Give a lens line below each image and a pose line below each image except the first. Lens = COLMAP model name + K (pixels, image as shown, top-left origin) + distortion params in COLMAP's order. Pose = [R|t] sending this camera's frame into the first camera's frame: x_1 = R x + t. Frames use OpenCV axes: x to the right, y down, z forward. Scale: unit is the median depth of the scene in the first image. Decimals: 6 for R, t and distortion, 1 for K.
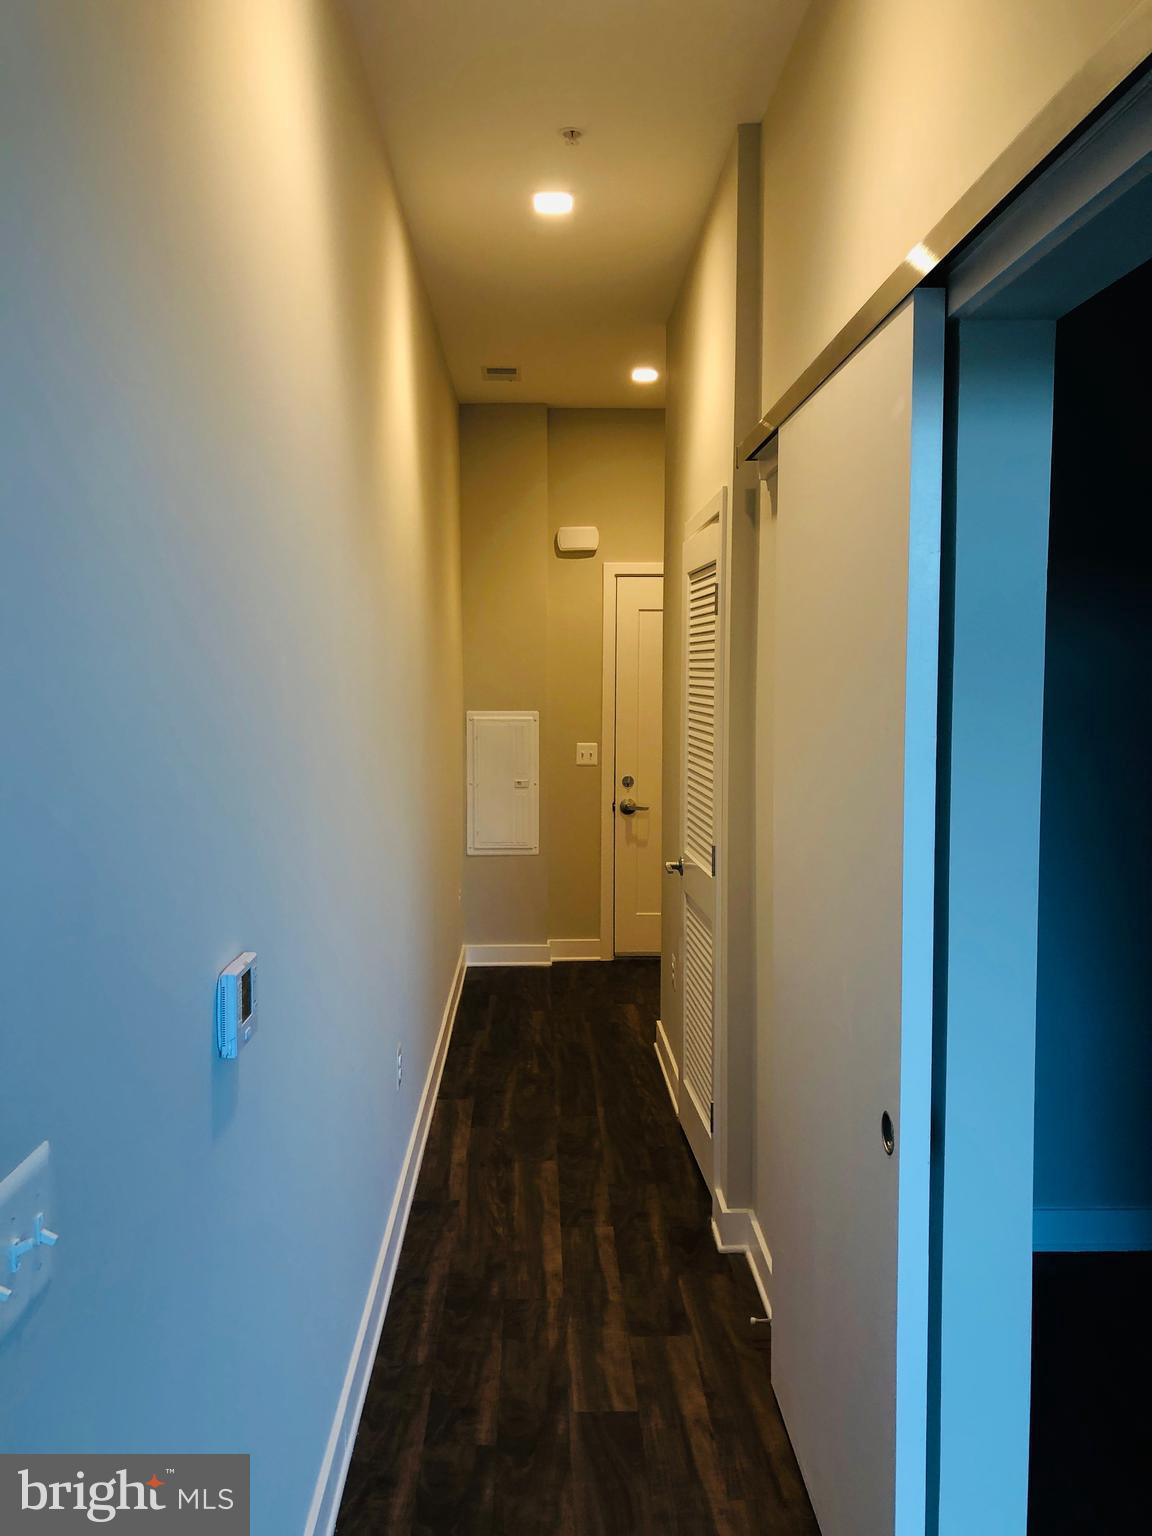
lens RADIAL K [[1248.2, 0, 566.9], [0, 1248.2, 761.8], [0, 0, 1]] dist [0.045536, -0.043115]
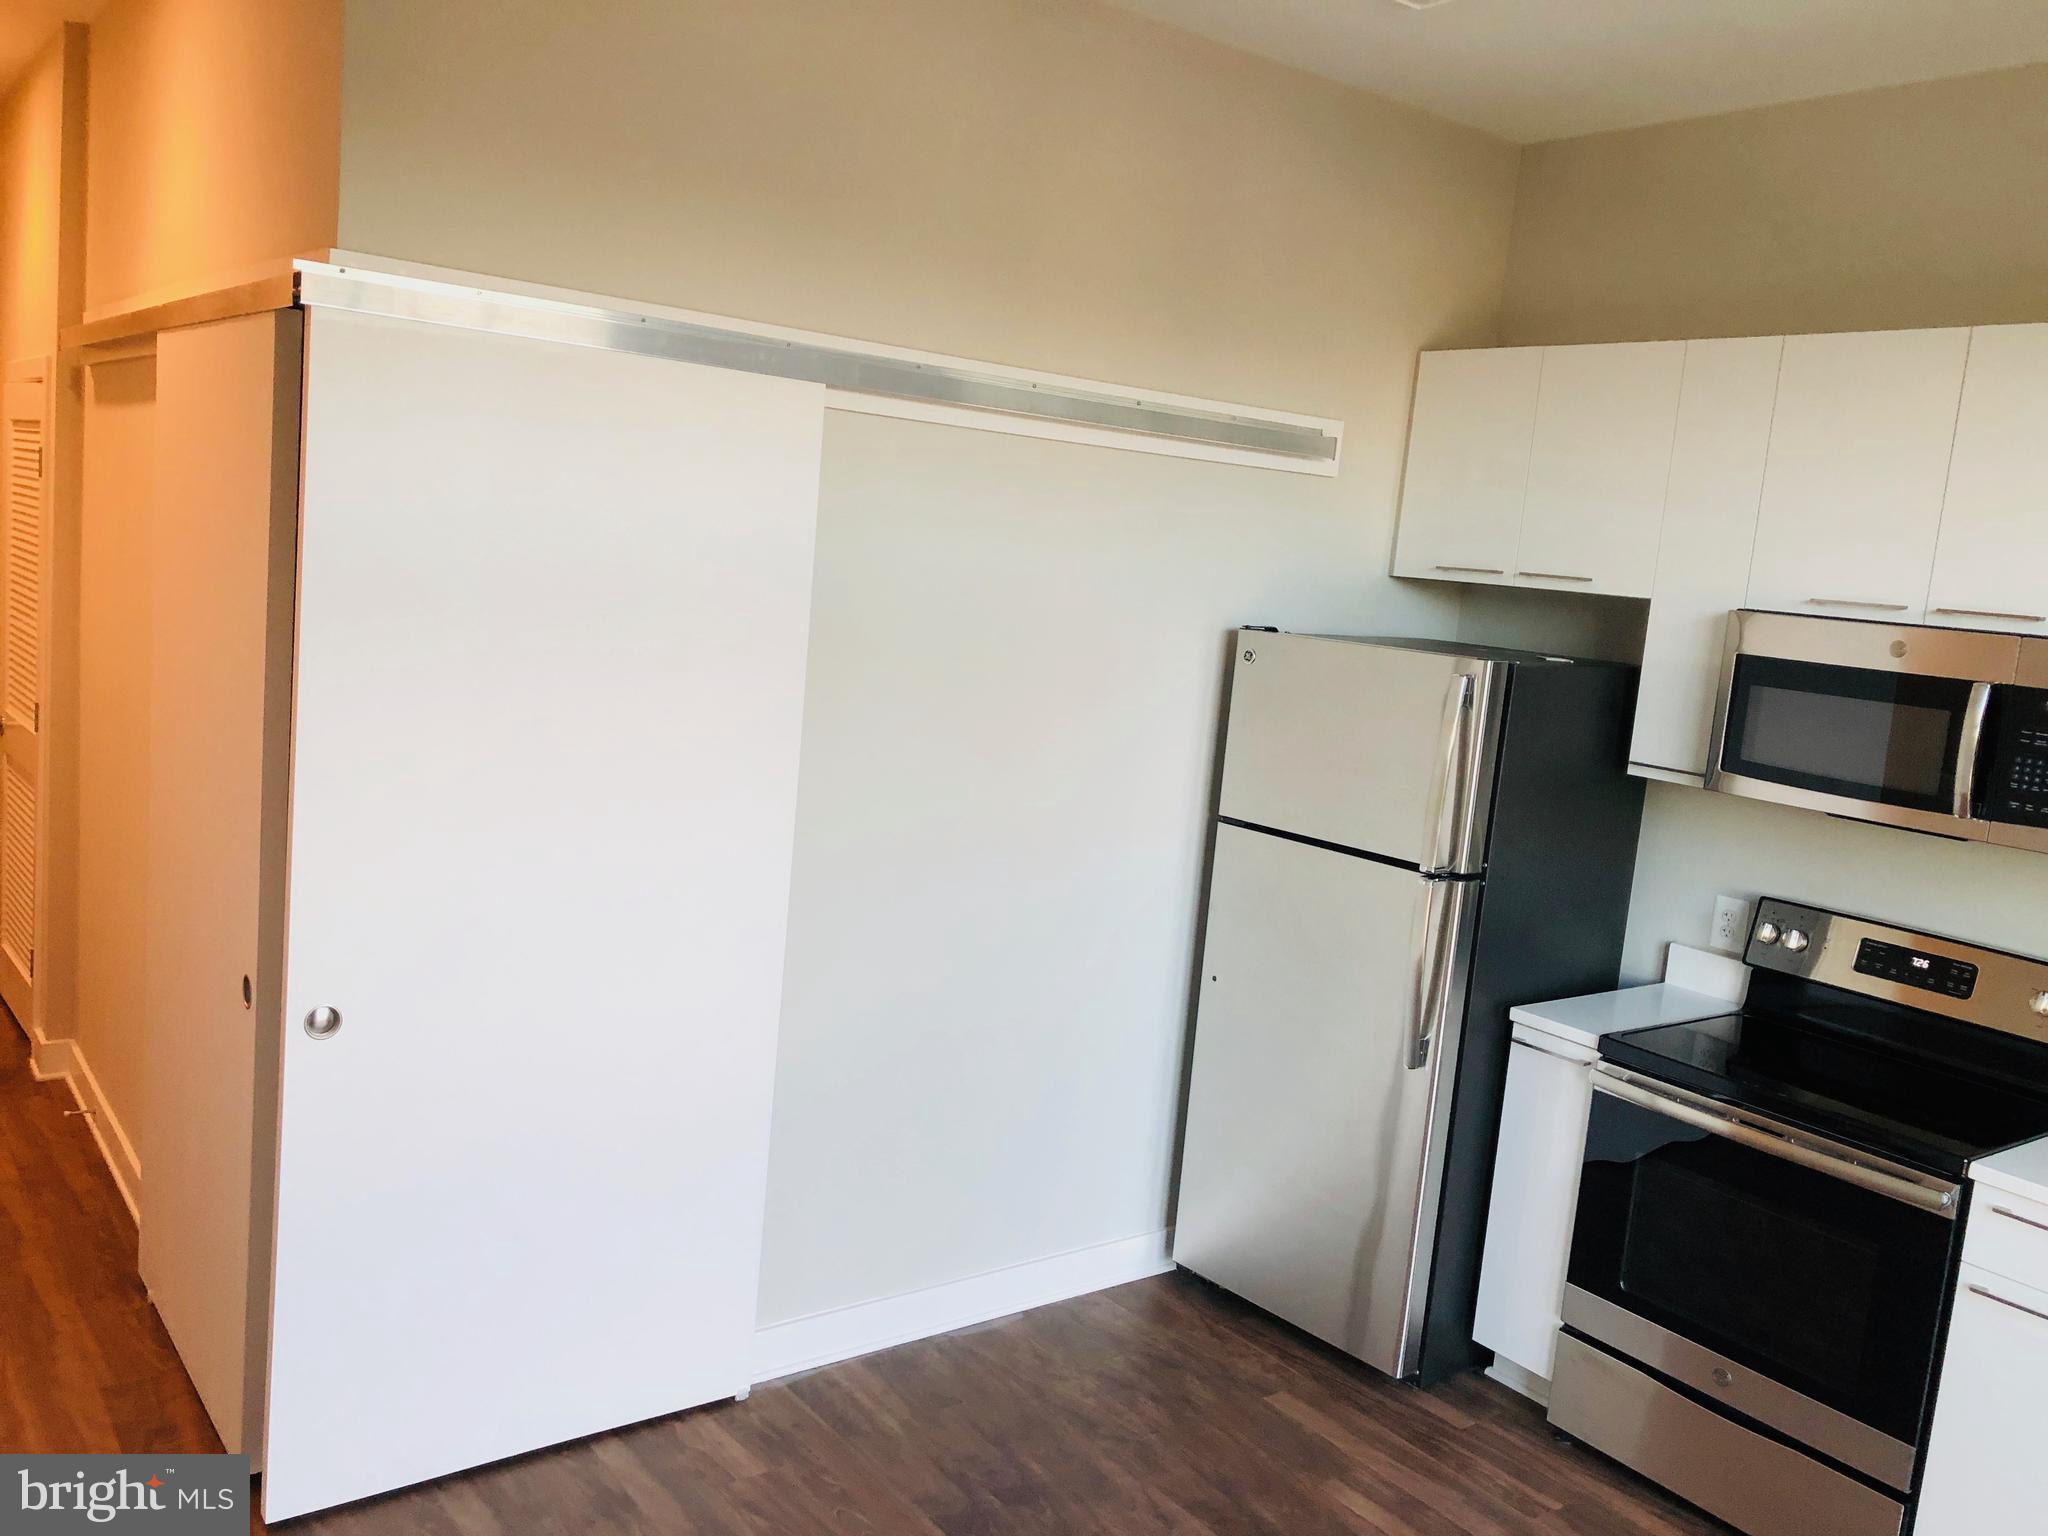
lens RADIAL K [[1664.2, 0, 1021.5], [0, 1664.2, 769.2], [0, 0, 1]] dist [0.045536, -0.043115]
pose [[0.809867, -0.003805, 0.586602, -0.037398], [-0.050758, 0.995774, 0.076537, -0.025020], [-0.584414, -0.091760, 0.806251, -0.590069]]
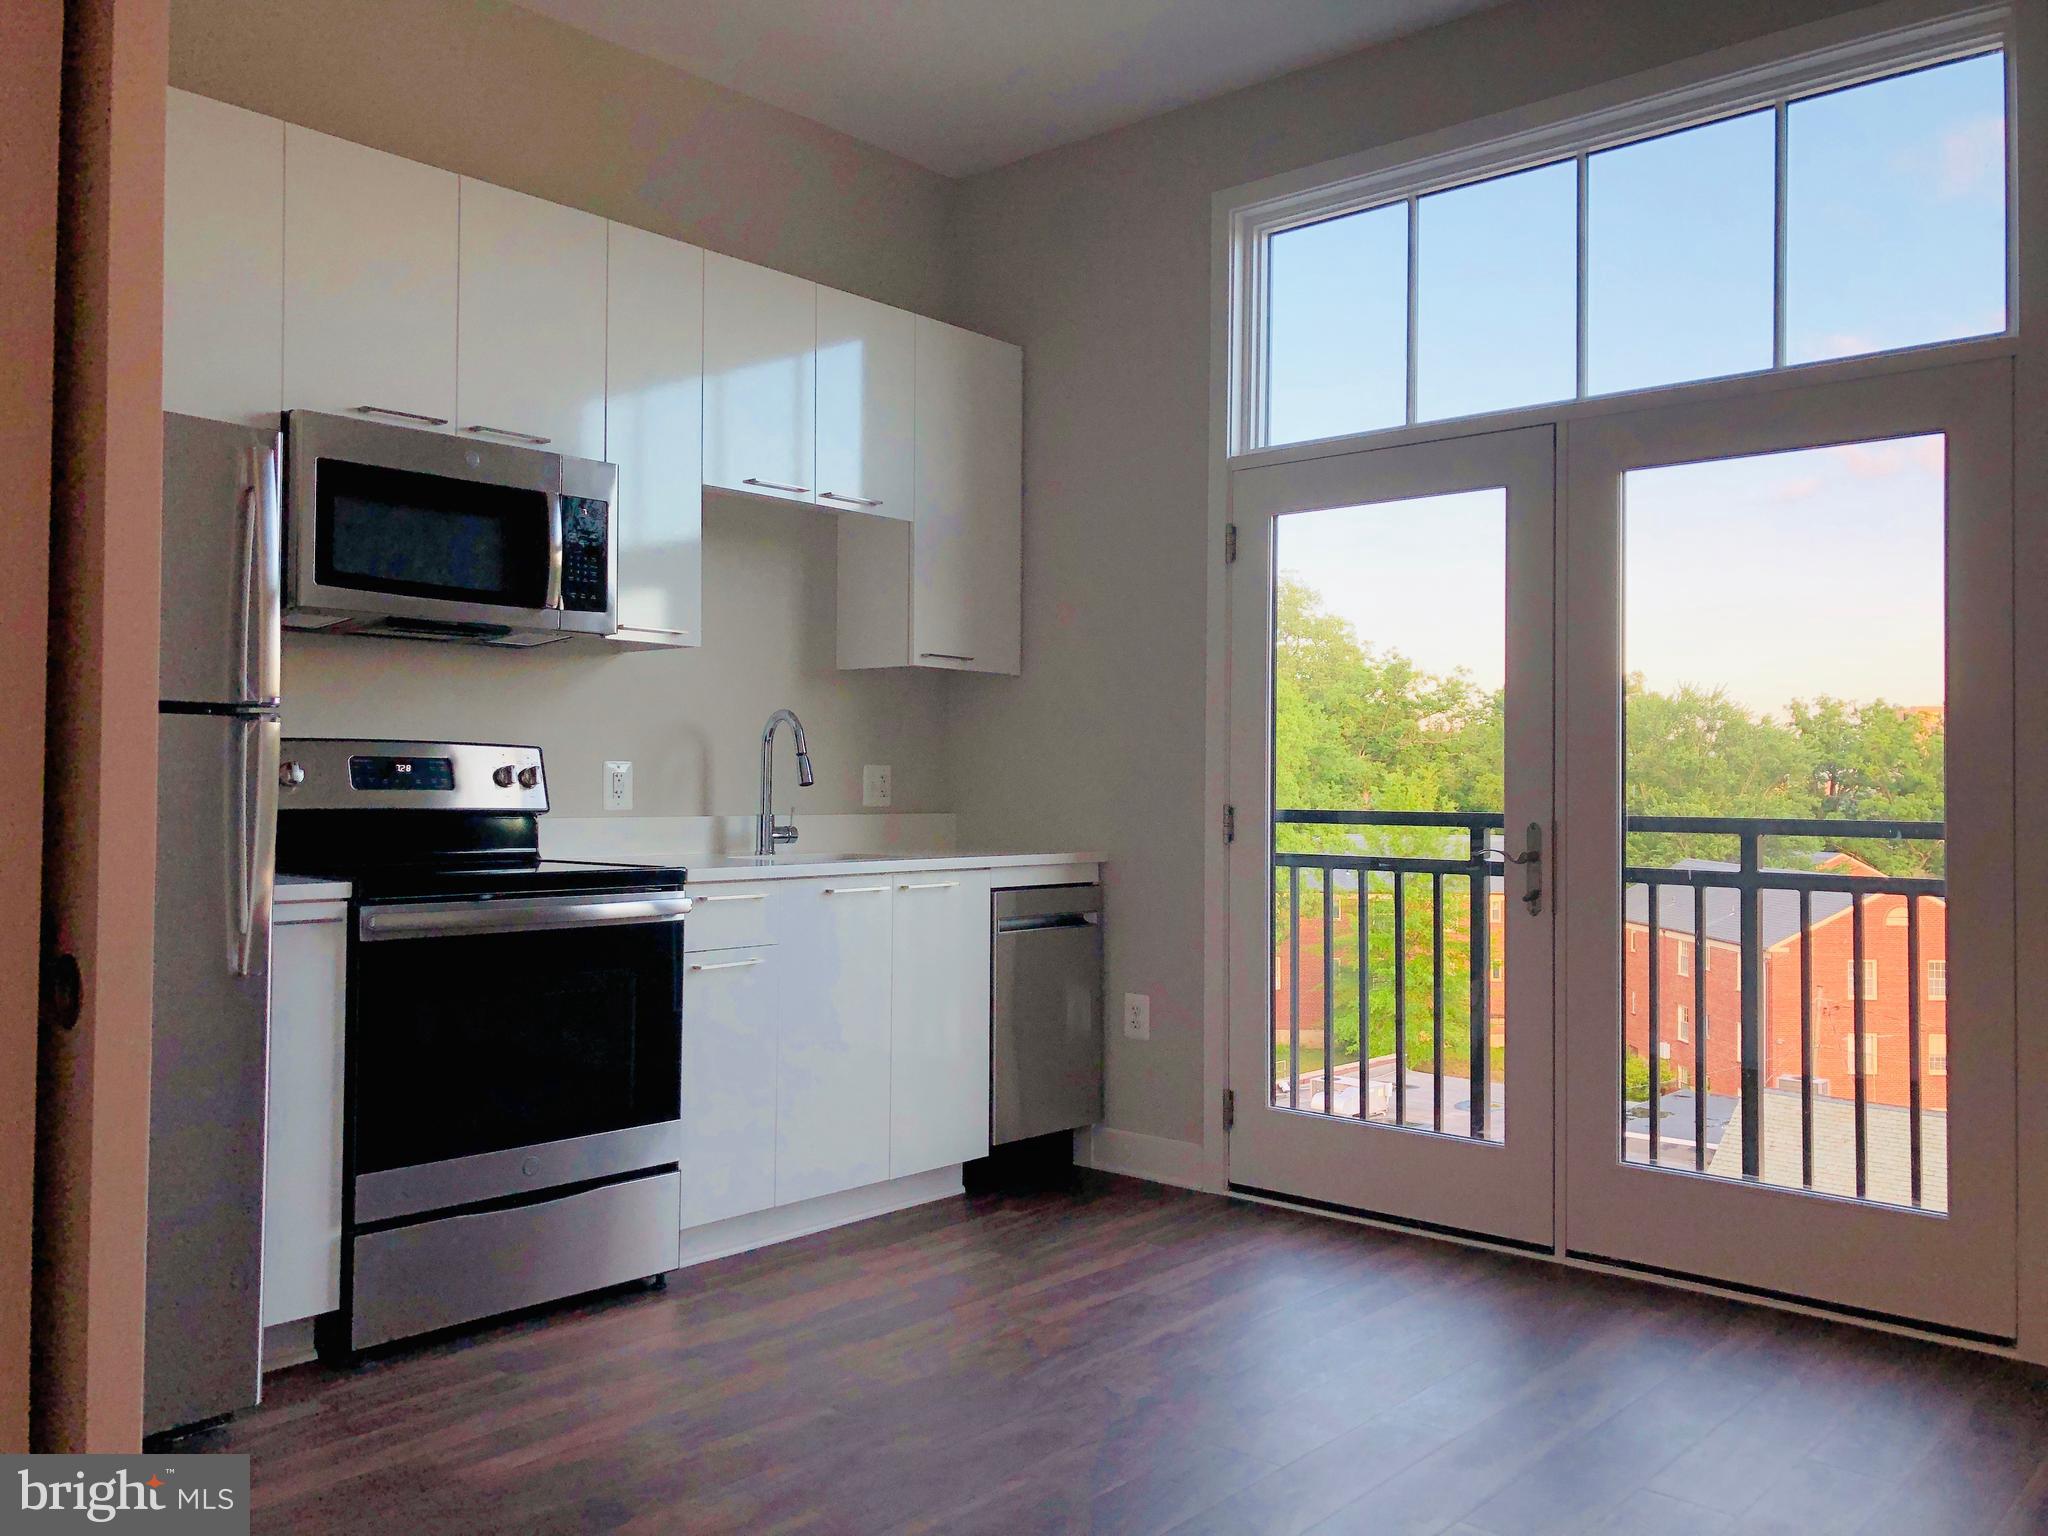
lens RADIAL K [[1664.2, 0, 1041.5], [0, 1664.2, 746.4], [0, 0, 1]] dist [0.045536, -0.043115]
pose [[-0.731067, 0.016605, 0.682103, -0.032777], [0.045270, 0.998681, 0.024207, 0.108706], [-0.680802, 0.048576, -0.730855, 0.324919]]
